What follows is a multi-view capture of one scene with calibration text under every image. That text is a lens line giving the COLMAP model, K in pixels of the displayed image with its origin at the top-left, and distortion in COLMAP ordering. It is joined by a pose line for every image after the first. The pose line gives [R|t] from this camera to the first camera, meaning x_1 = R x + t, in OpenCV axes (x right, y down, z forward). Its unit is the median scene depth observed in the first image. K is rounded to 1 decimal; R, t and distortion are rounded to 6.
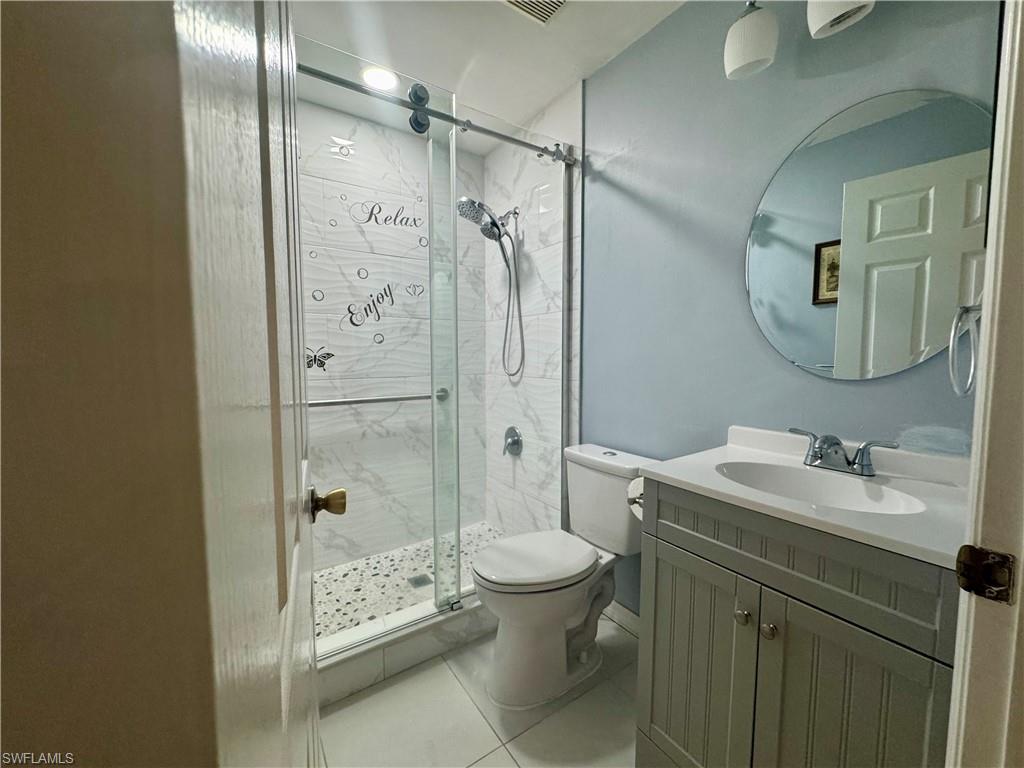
lens RADIAL K [[408.4, 0, 512.0], [0, 408.4, 384.0], [0, 0, 1]] dist [-0.003160, 0.000499]
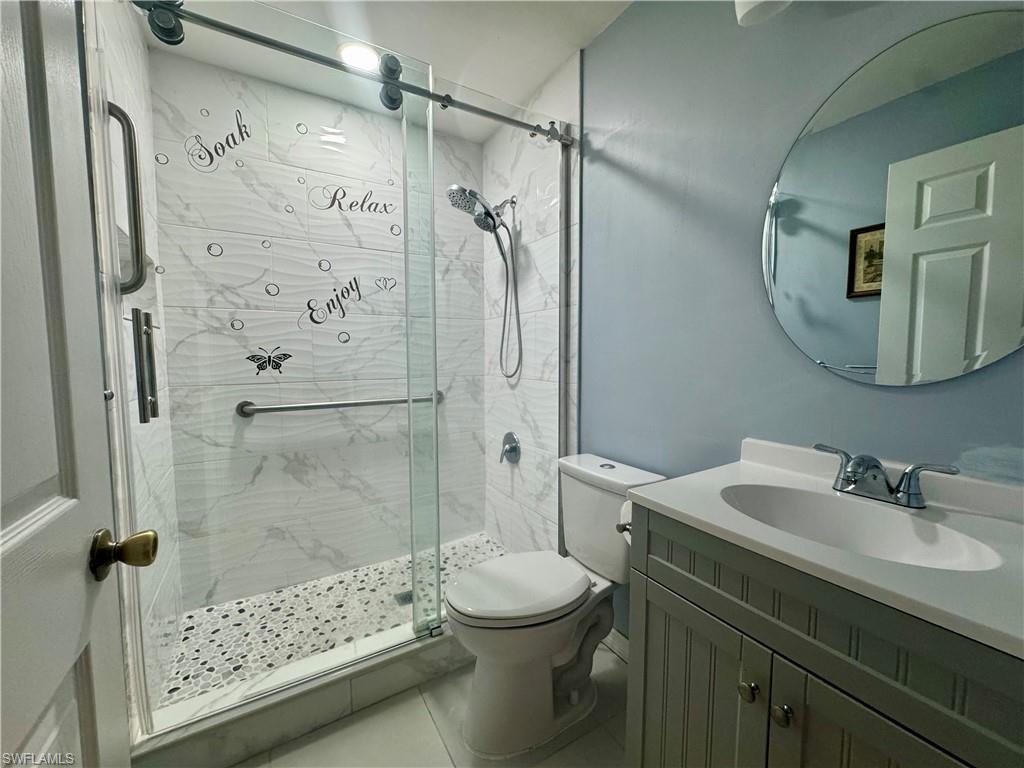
lens RADIAL K [[408.4, 0, 512.0], [0, 408.4, 384.0], [0, 0, 1]] dist [-0.003160, 0.000499]
pose [[0.998472, 0.002403, -0.055201, 0.068597], [-0.002399, 0.999997, 0.000149, -0.006871], [0.055201, -0.000017, 0.998475, 0.086594]]
